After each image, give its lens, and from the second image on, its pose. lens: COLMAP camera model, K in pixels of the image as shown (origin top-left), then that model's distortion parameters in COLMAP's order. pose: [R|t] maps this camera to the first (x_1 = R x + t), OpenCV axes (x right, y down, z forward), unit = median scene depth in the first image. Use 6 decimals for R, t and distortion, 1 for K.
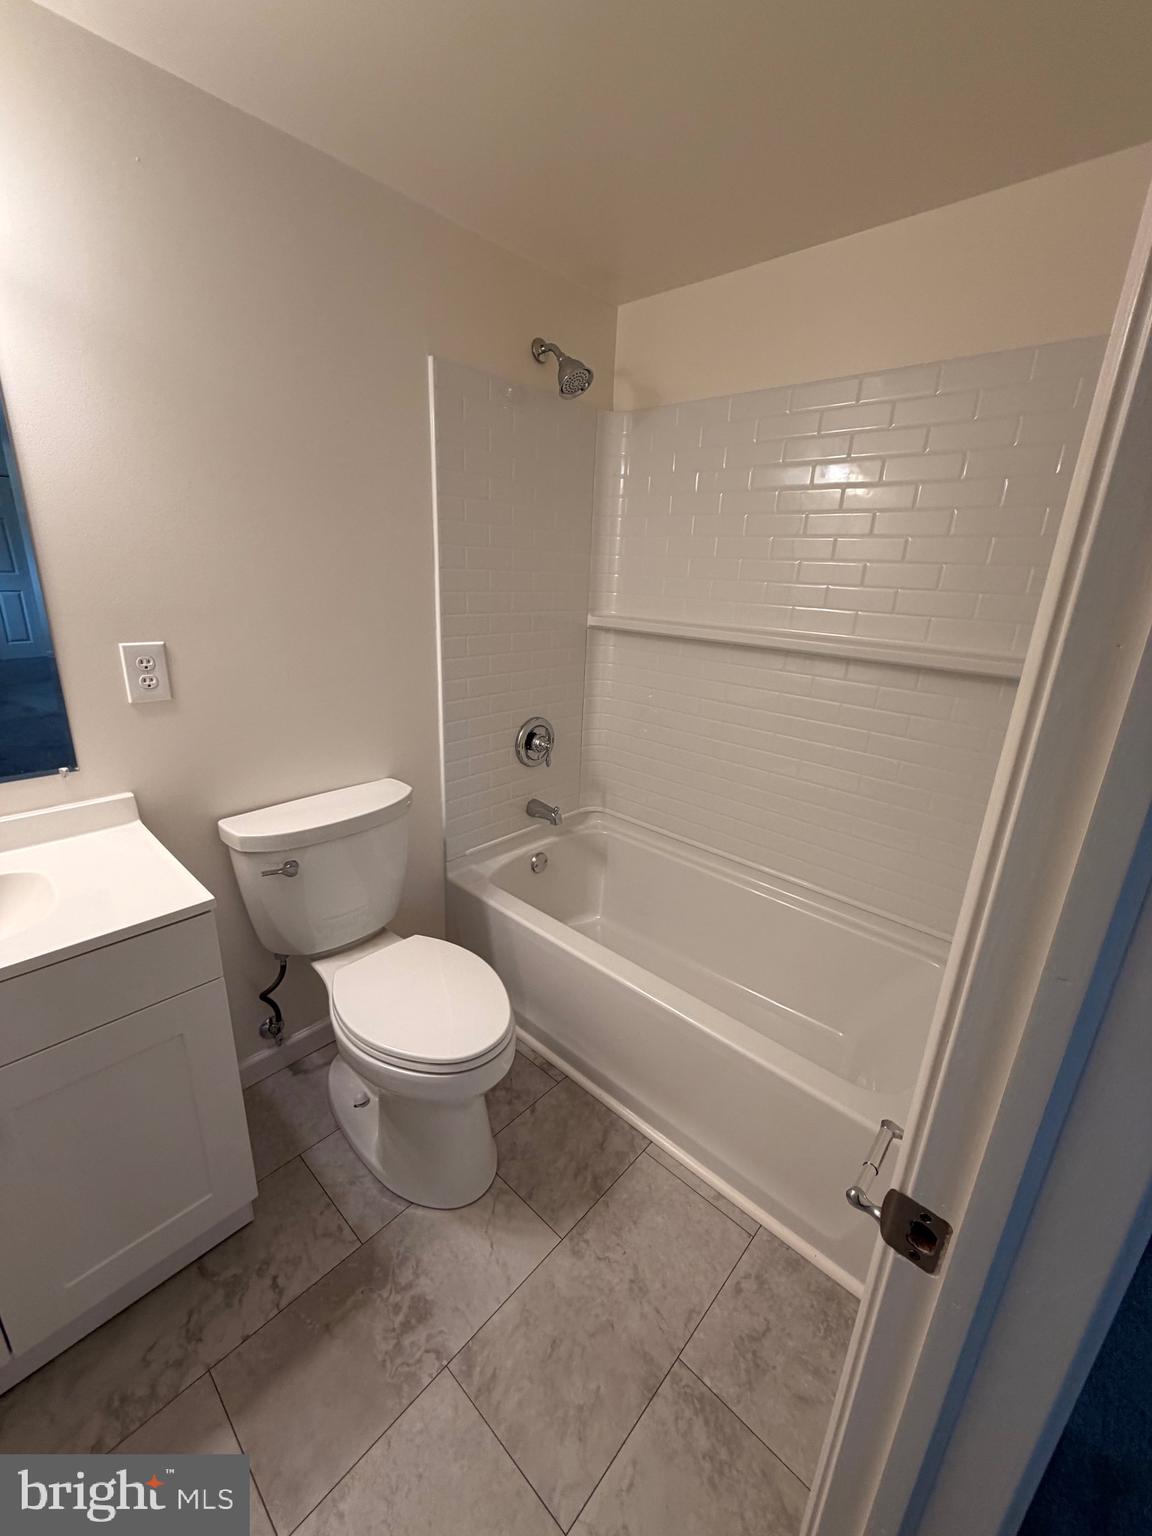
lens RADIAL K [[612.4, 0, 572.2], [0, 612.4, 766.9], [0, 0, 1]] dist [-0.000574, -0.000402]
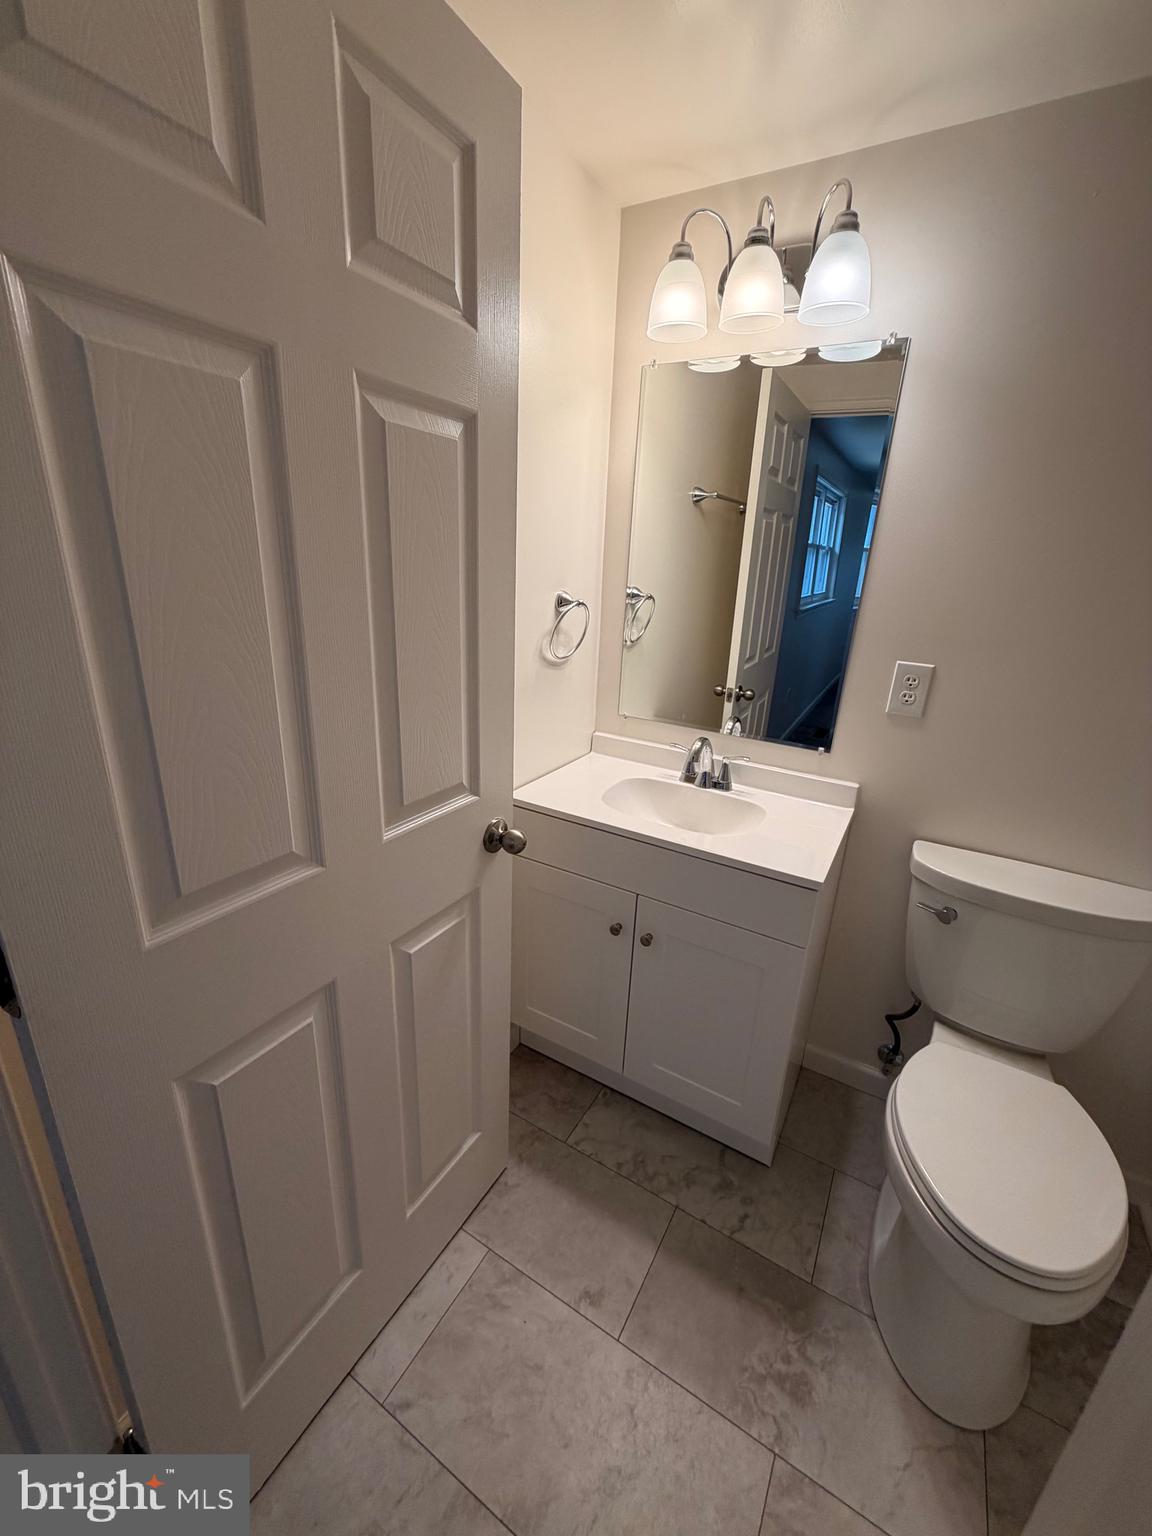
lens RADIAL K [[612.4, 0, 573.6], [0, 612.4, 762.2], [0, 0, 1]] dist [-0.000574, -0.000402]
pose [[0.206841, 0.284634, -0.936056, 0.262969], [-0.329171, 0.921216, 0.207384, -0.063800], [0.921338, 0.265227, 0.284239, 0.160592]]
